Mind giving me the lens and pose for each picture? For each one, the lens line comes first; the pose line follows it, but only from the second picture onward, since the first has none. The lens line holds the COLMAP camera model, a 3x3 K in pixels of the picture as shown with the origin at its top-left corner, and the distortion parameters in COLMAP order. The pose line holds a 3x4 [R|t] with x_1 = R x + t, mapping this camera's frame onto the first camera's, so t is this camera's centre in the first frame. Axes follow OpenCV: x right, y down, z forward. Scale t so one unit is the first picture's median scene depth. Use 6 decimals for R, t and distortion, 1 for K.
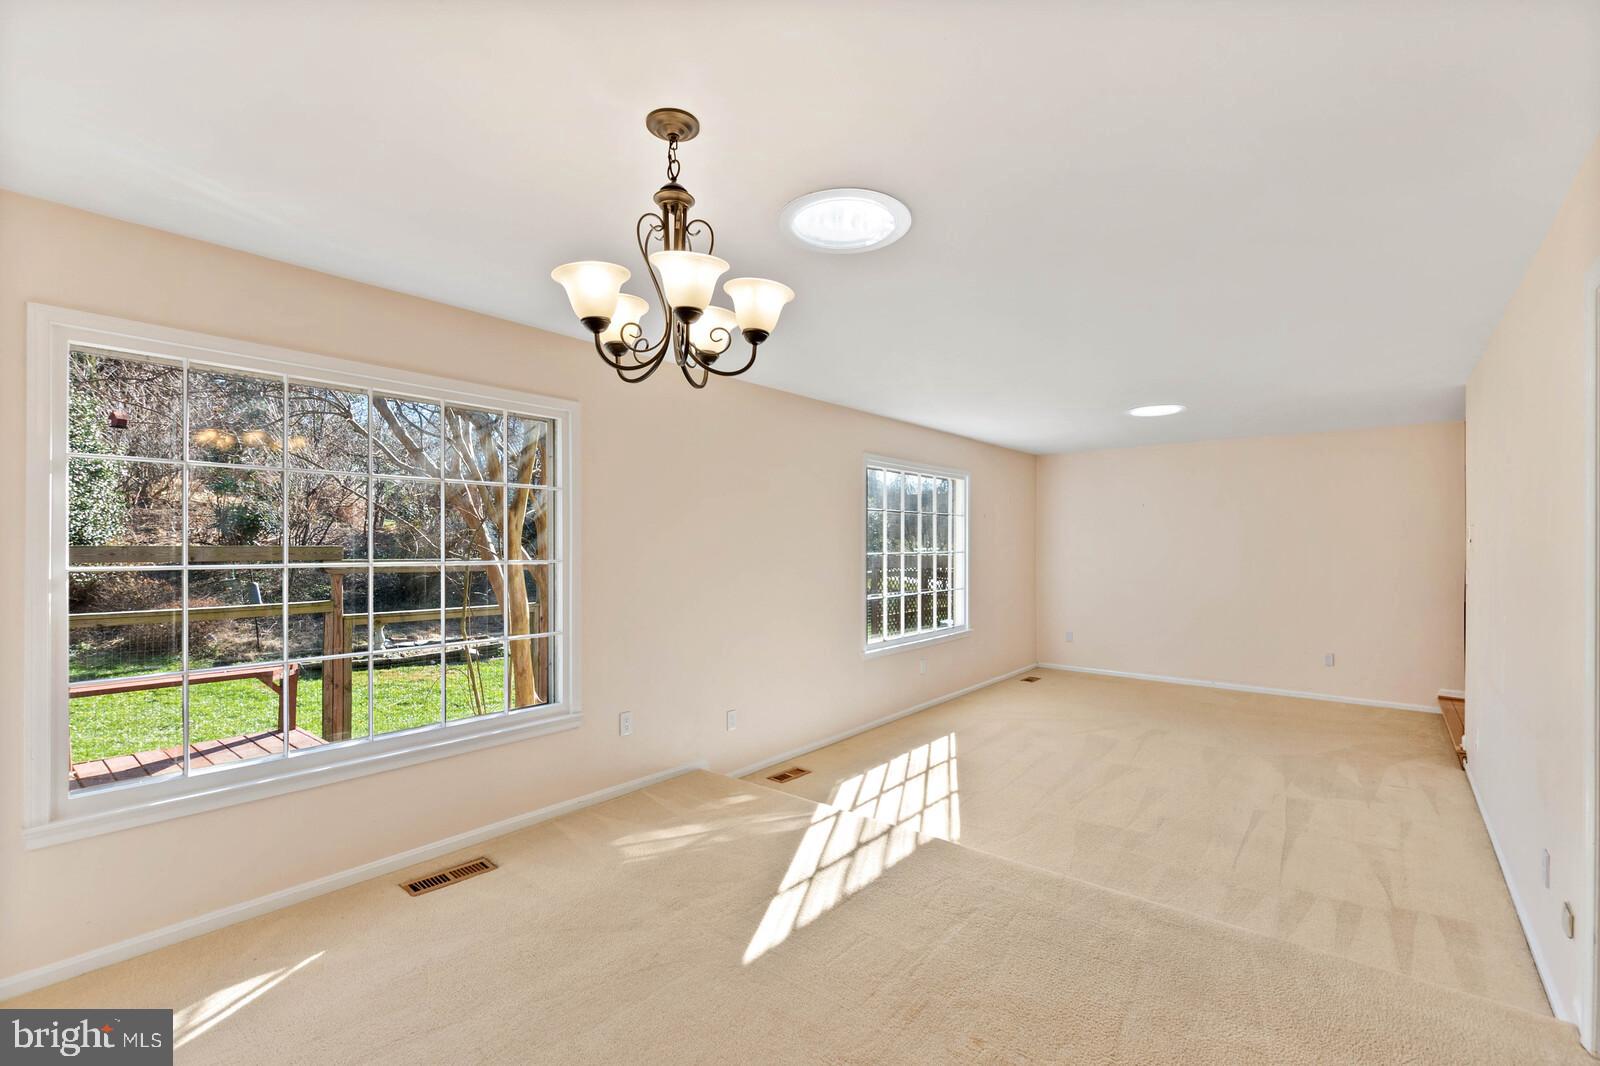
lens RADIAL K [[698.4, 0, 802.8], [0, 698.4, 537.4], [0, 0, 1]] dist [0.000351, -0.000248]
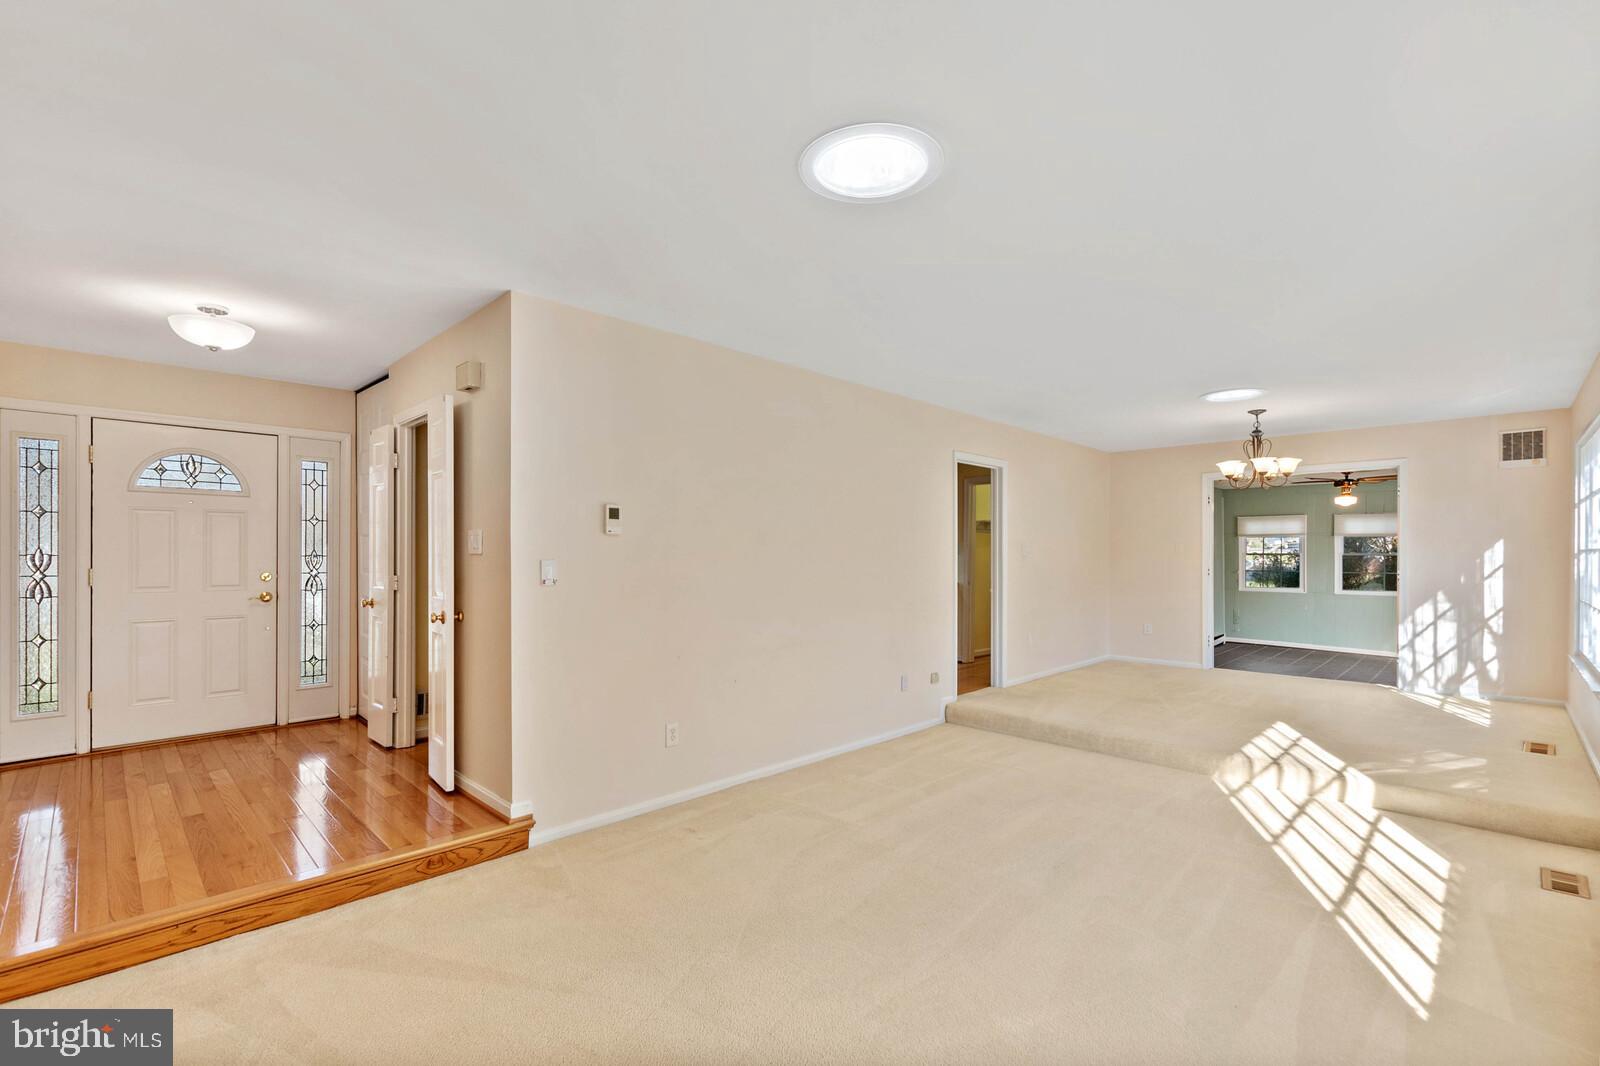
lens RADIAL K [[700.8, 0, 807.4], [0, 700.8, 552.1], [0, 0, 1]] dist [-0.000342, -0.000742]
pose [[-0.996154, -0.005167, 0.087472, 0.677772], [-0.005452, 0.999981, -0.003015, 0.039049], [-0.087455, -0.003481, -0.996162, 1.845593]]
